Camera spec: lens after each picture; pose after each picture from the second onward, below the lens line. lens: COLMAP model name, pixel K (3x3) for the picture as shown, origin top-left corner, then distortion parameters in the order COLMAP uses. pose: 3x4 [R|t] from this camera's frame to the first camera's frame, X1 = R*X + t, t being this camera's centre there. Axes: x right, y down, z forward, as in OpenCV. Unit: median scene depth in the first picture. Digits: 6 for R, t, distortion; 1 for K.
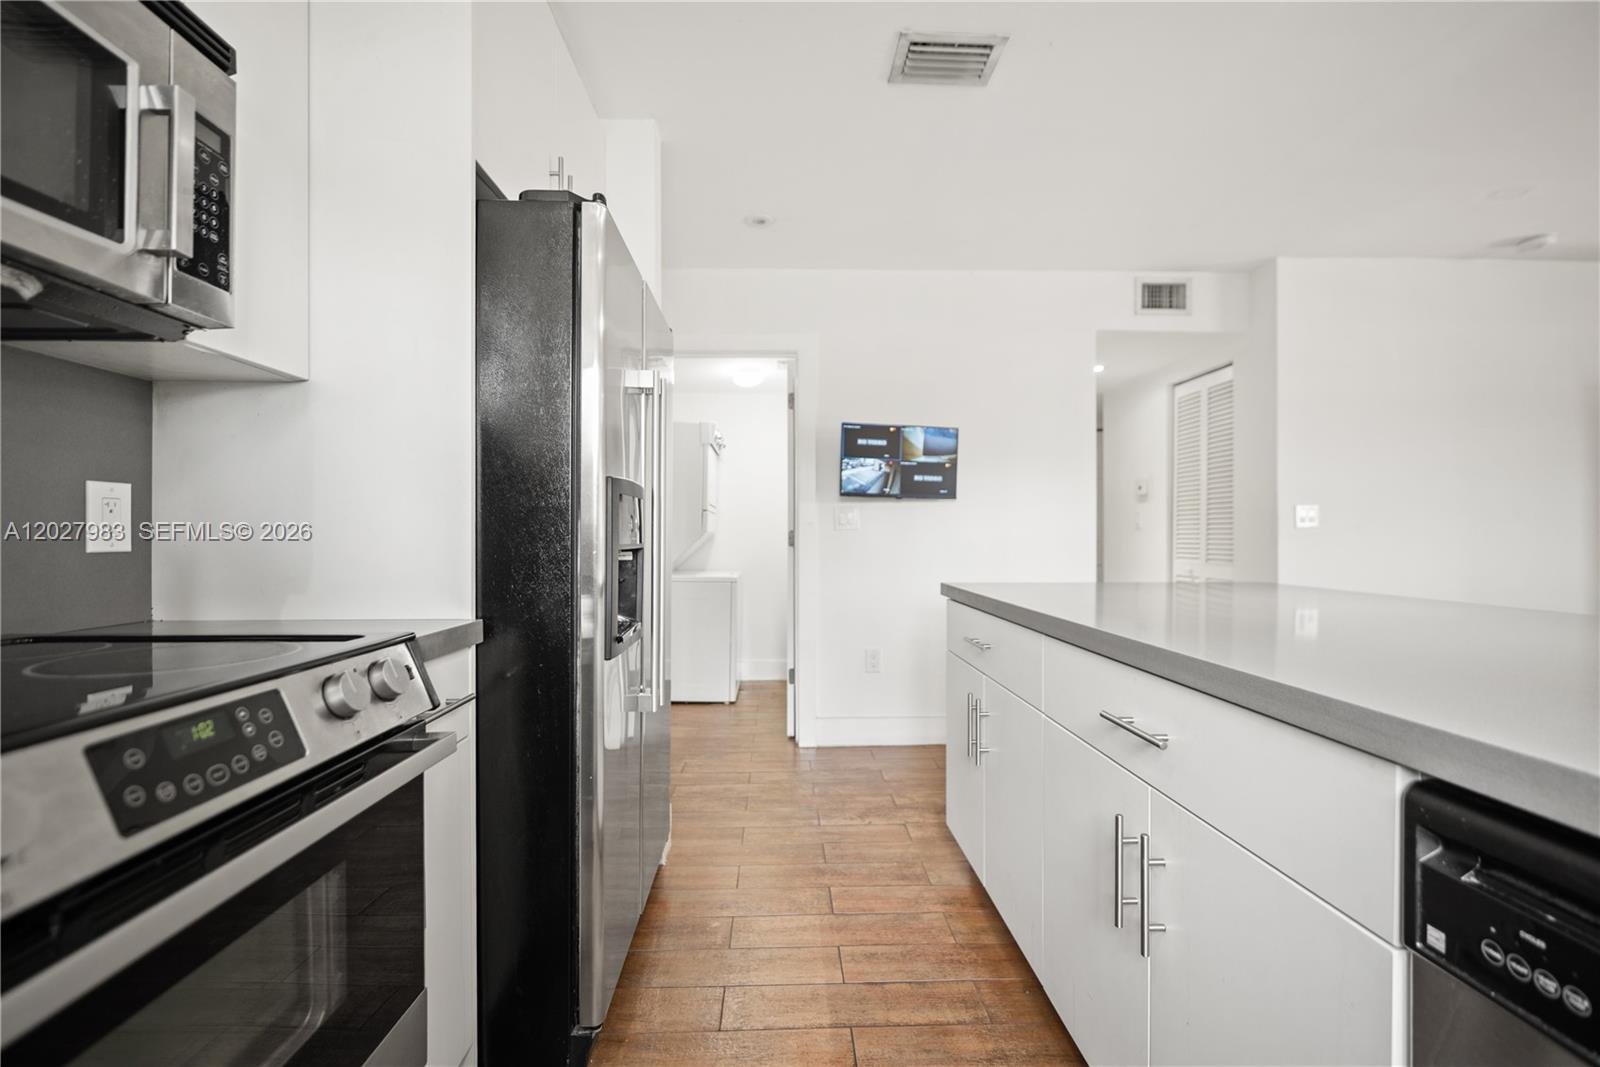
lens RADIAL K [[700.9, 0, 793.8], [0, 700.9, 538.4], [0, 0, 1]] dist [-0.001817, -0.000435]
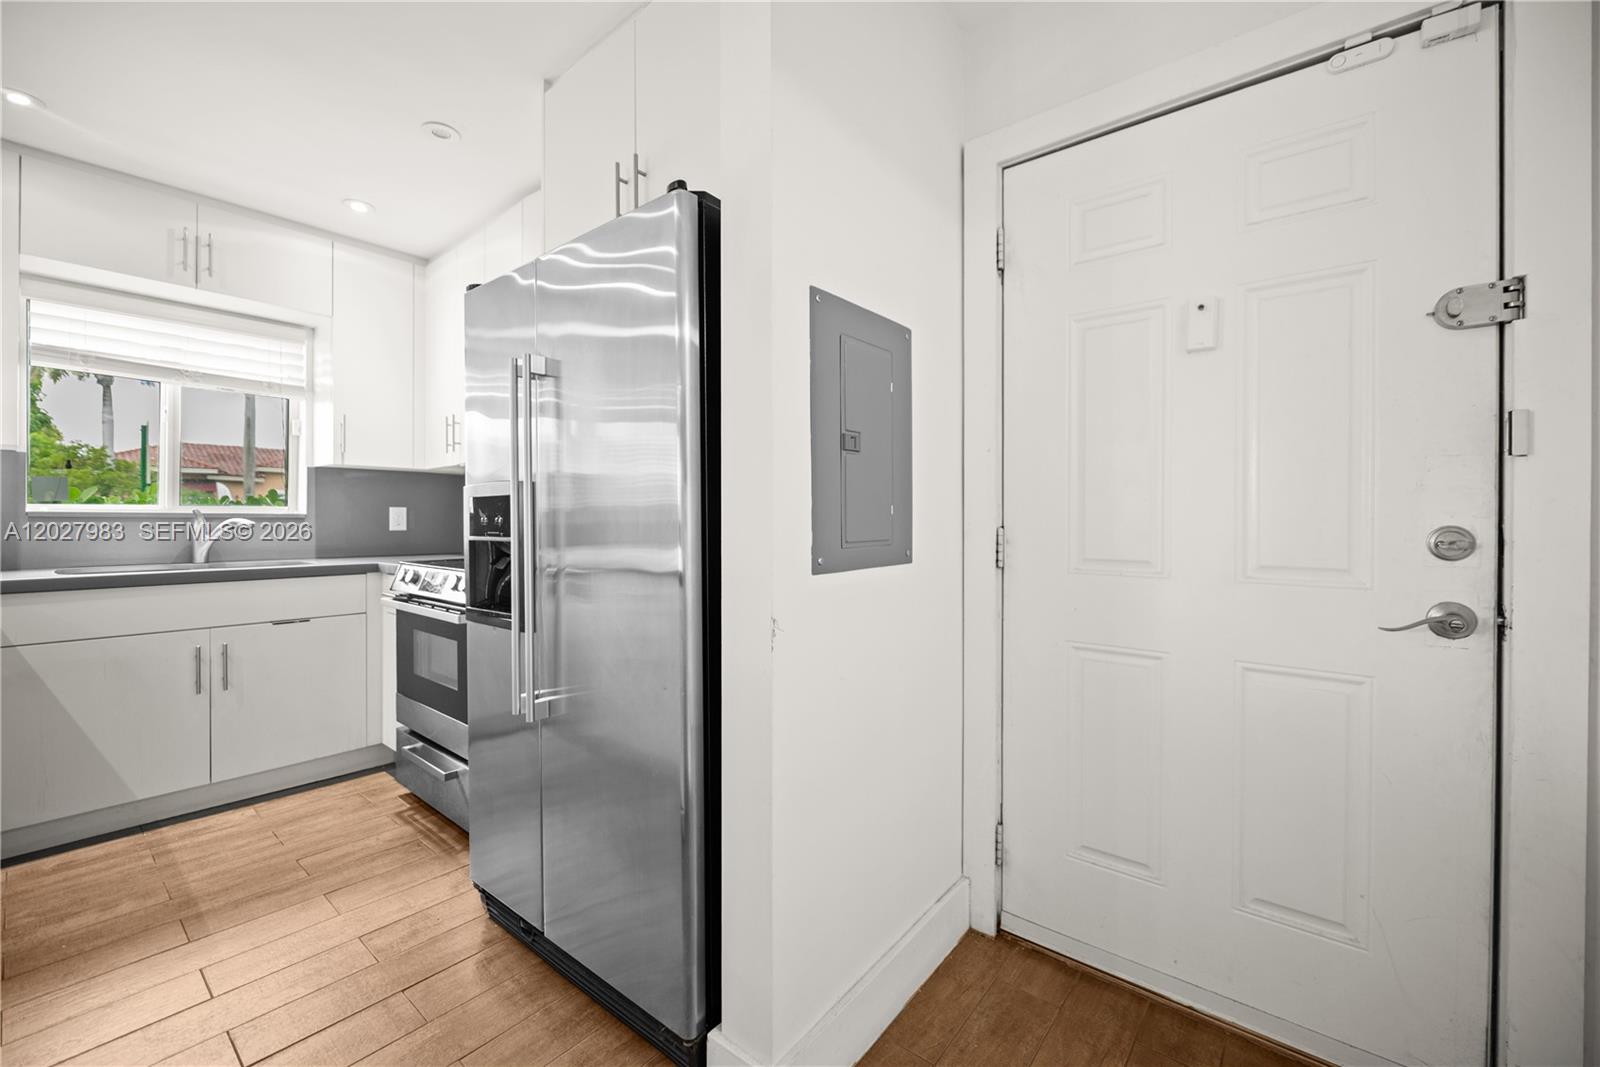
lens RADIAL K [[644.1, 0, 800.7], [0, 644.1, 524.4], [0, 0, 1]] dist [-0.002354, 0.000029]
pose [[-0.642944, 0.001513, -0.765911, 0.295714], [-0.005279, 0.999966, 0.006407, -0.025768], [0.765895, 0.008162, -0.642914, 2.414066]]
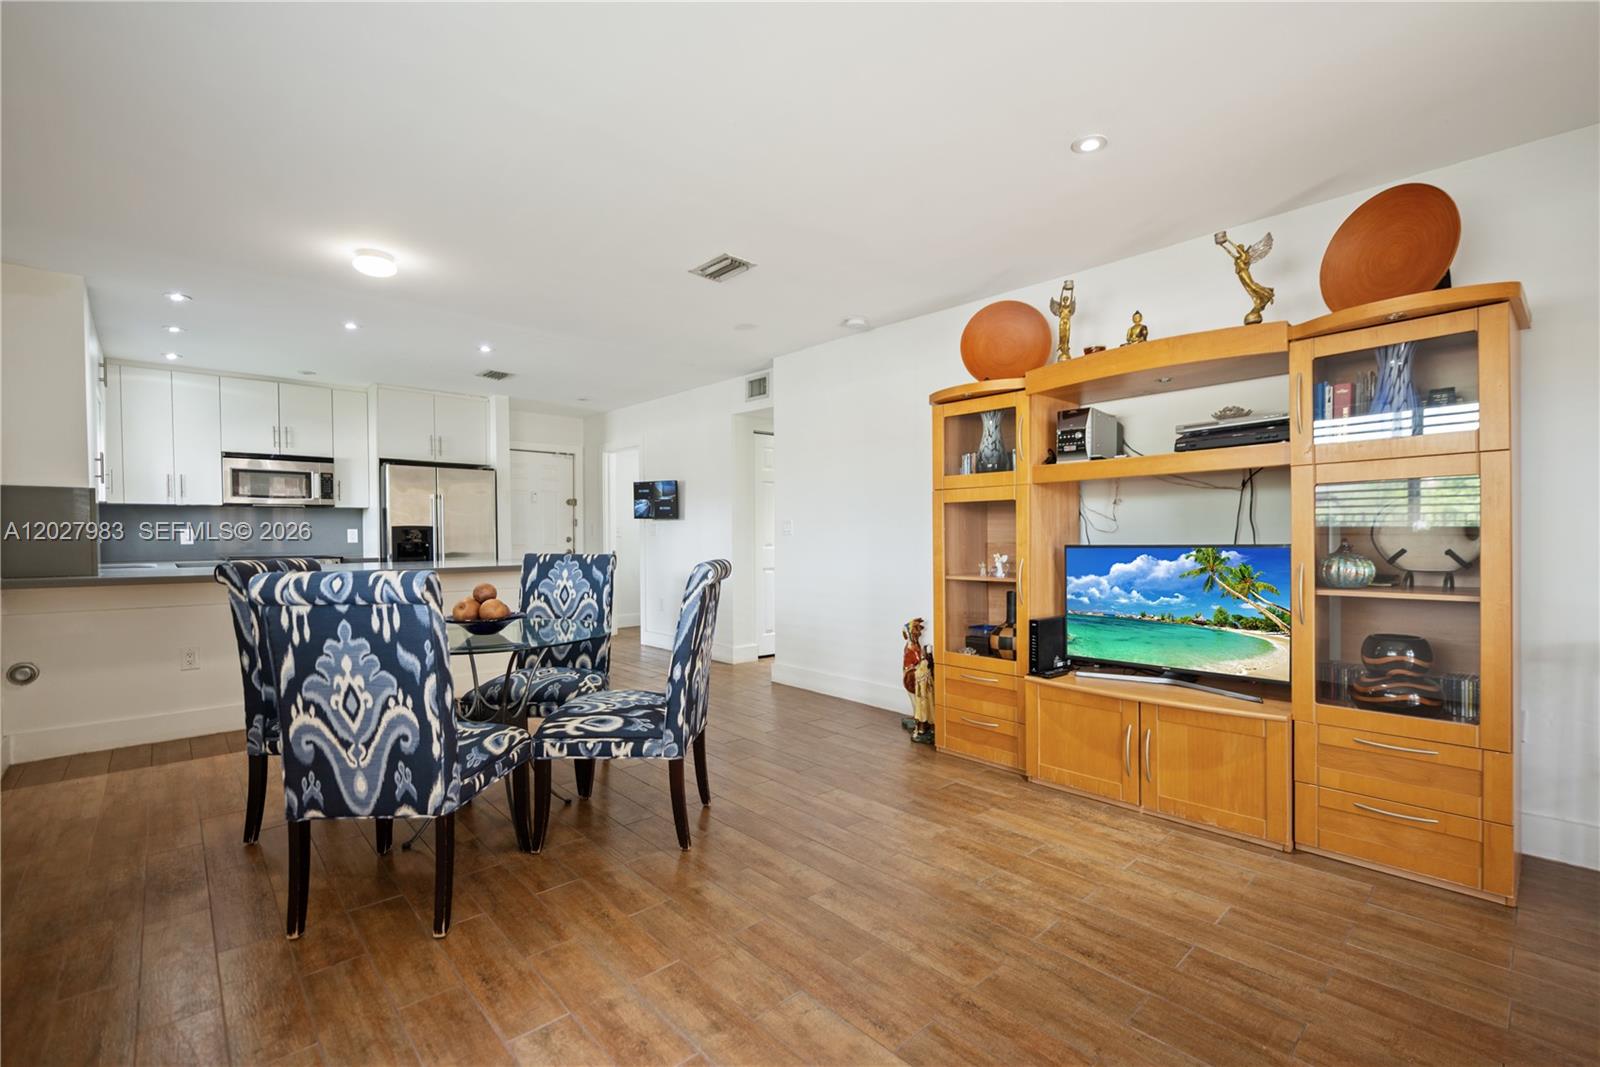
lens RADIAL K [[703.2, 0, 771.0], [0, 703.2, 539.2], [0, 0, 1]] dist [-0.000329, -0.000125]
pose [[0.641088, 0.003954, -0.767457, 4.755816], [-0.000159, 0.999987, 0.005019, -0.030632], [0.767467, -0.003096, 0.641081, 0.012607]]
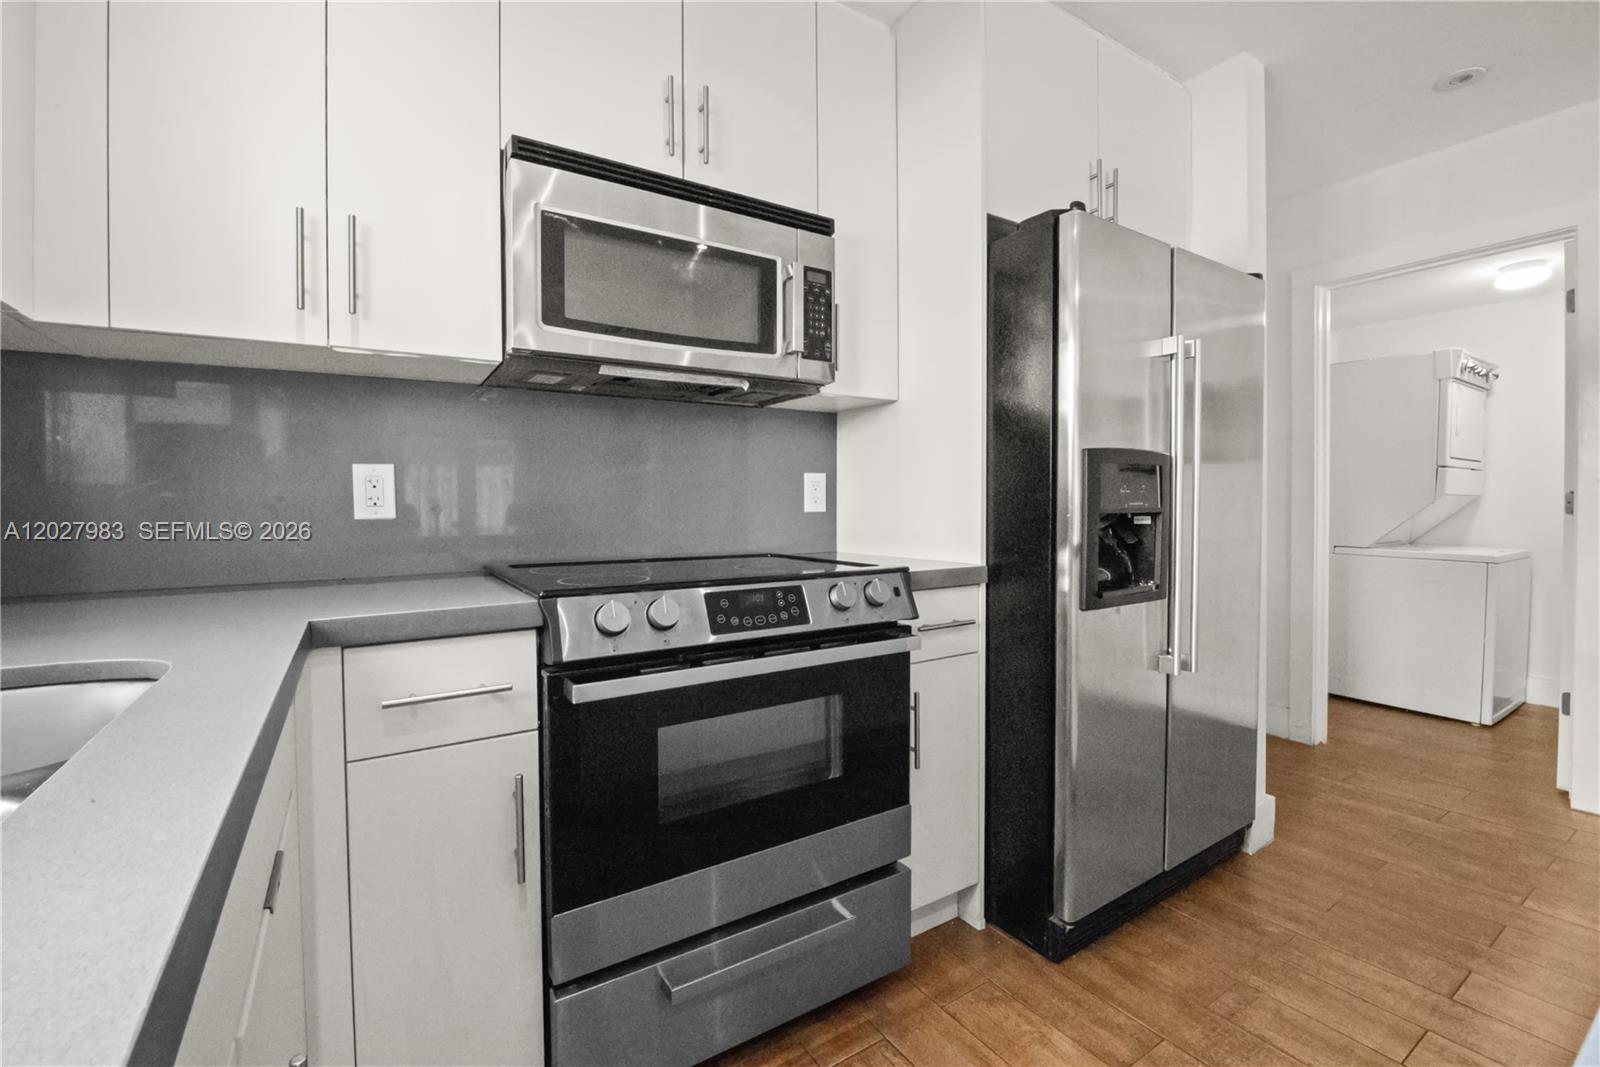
lens RADIAL K [[689.3, 0, 794.0], [0, 689.3, 514.3], [0, 0, 1]] dist [-0.000631, -0.000133]
pose [[0.529050, 0.010528, -0.848525, 0.459921], [0.002041, 0.999904, 0.013678, 0.000993], [0.848588, -0.008968, 0.528978, 0.012000]]
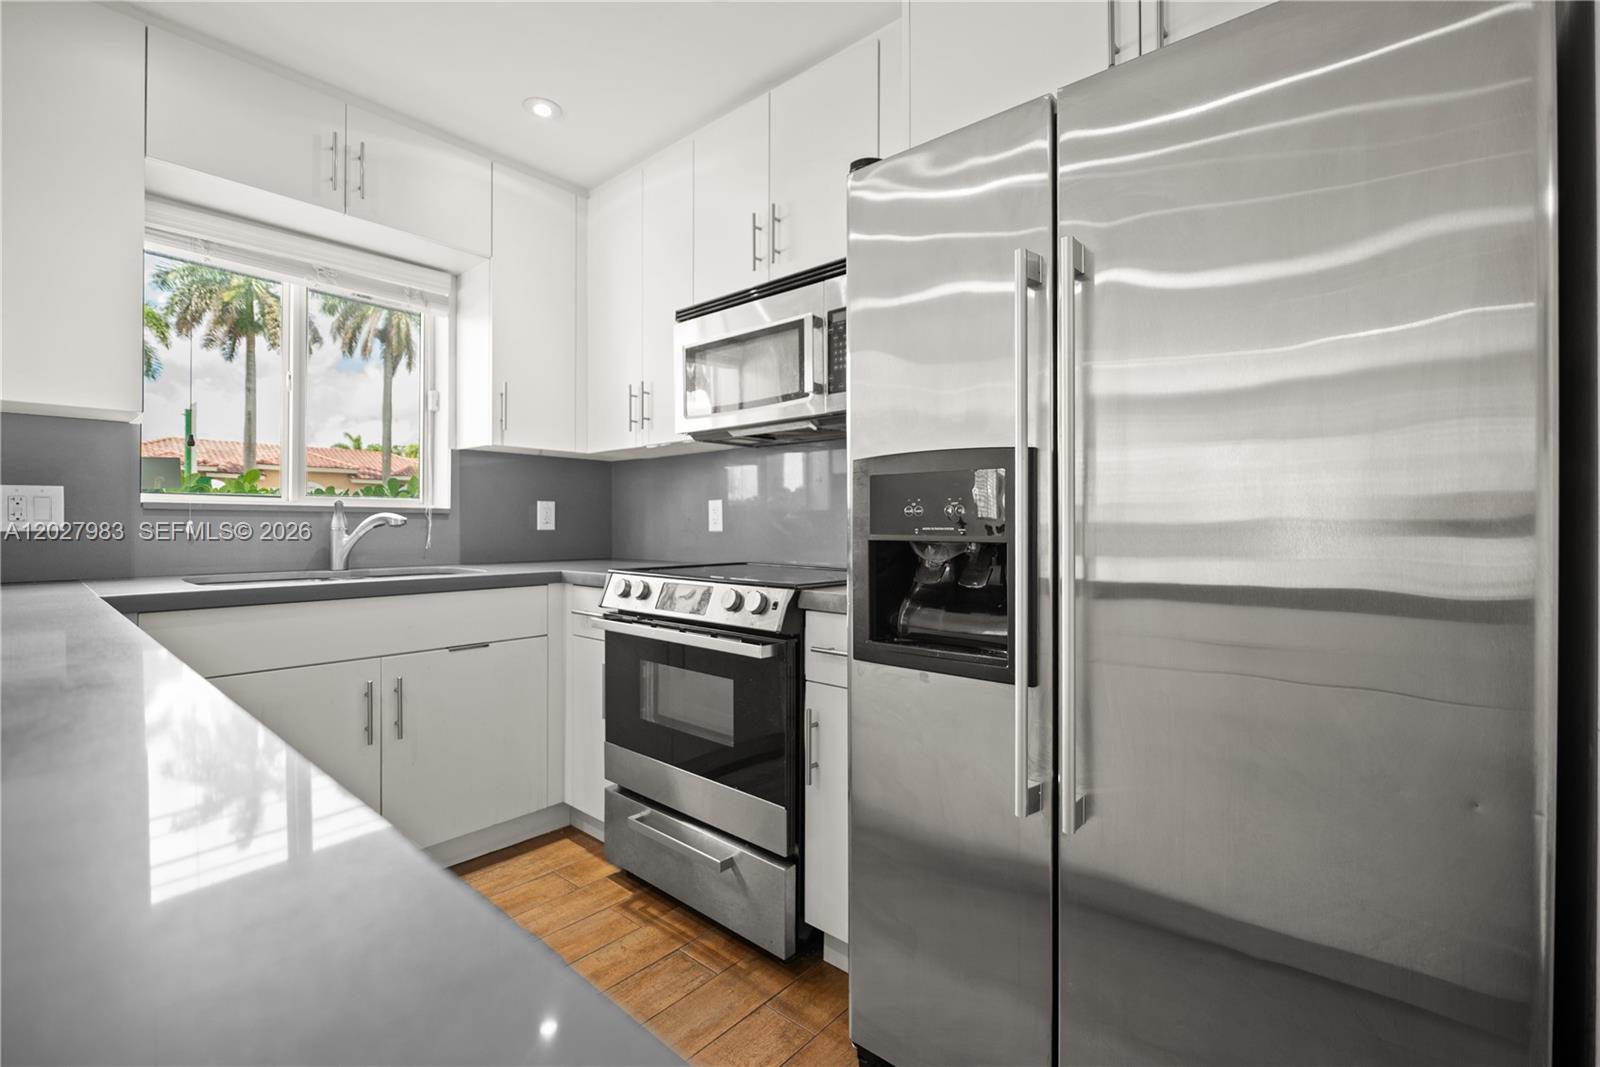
lens RADIAL K [[700.2, 0, 807.4], [0, 700.2, 528.9], [0, 0, 1]] dist [0.002156, -0.000095]
pose [[-0.665278, 0.001049, -0.746595, 0.488919], [-0.007584, 0.999938, 0.008163, -0.004132], [0.746557, 0.011093, -0.665229, 1.640781]]
